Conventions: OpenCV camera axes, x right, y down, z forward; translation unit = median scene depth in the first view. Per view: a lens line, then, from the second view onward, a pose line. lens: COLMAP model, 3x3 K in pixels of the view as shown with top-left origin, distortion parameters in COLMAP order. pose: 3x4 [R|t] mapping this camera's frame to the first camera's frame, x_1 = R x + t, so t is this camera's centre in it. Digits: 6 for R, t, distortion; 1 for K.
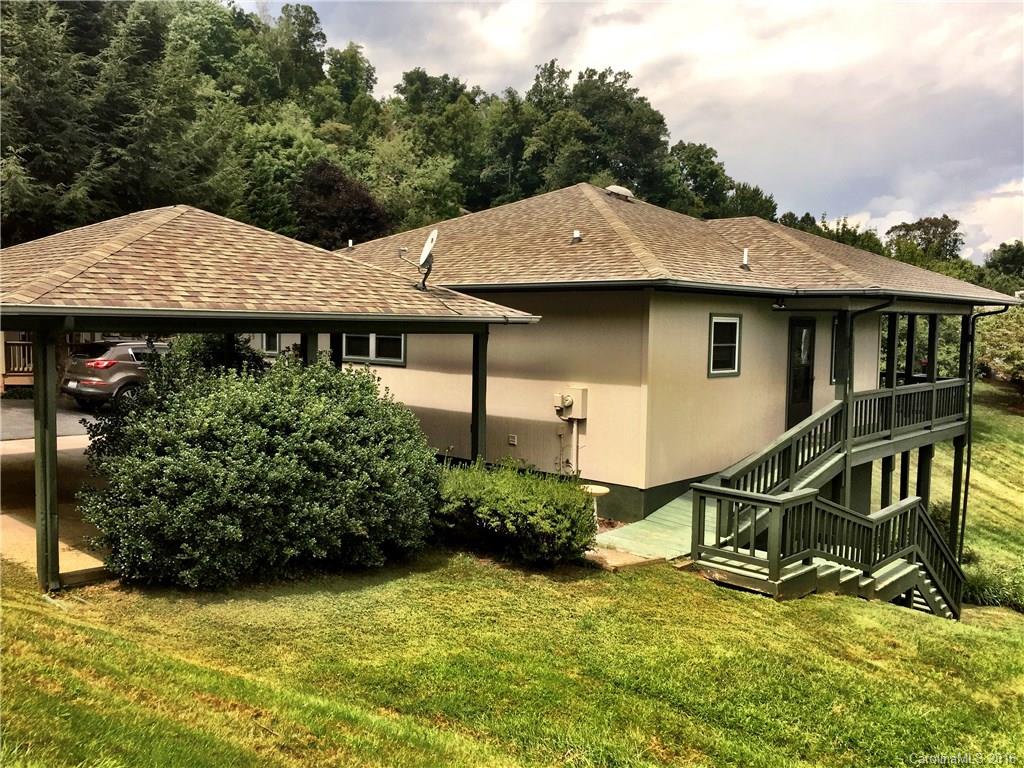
lens RADIAL K [[856.8, 0, 507.8], [0, 856.8, 384.7], [0, 0, 1]] dist [0.042288, -0.067758]
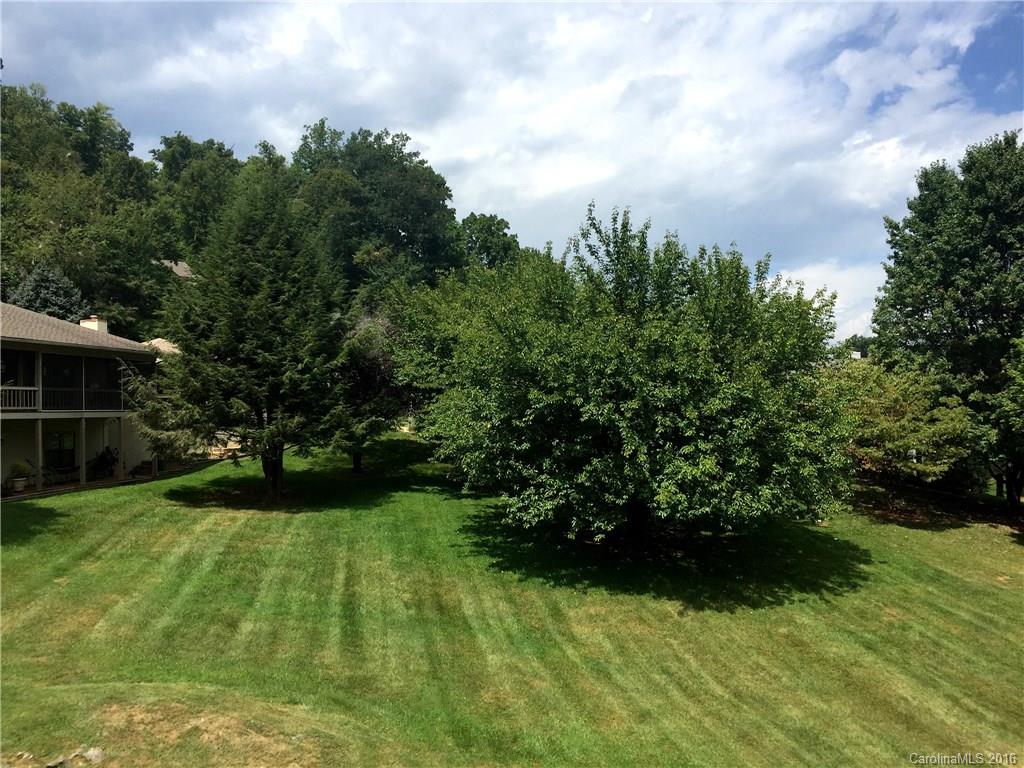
lens RADIAL K [[856.8, 0, 507.8], [0, 856.8, 384.7], [0, 0, 1]] dist [0.042288, -0.067758]
pose [[0.978469, -0.030419, 0.204141, 0.187938], [0.051224, 0.993925, -0.097417, -0.024570], [-0.199937, 0.105777, 0.974082, 0.454448]]
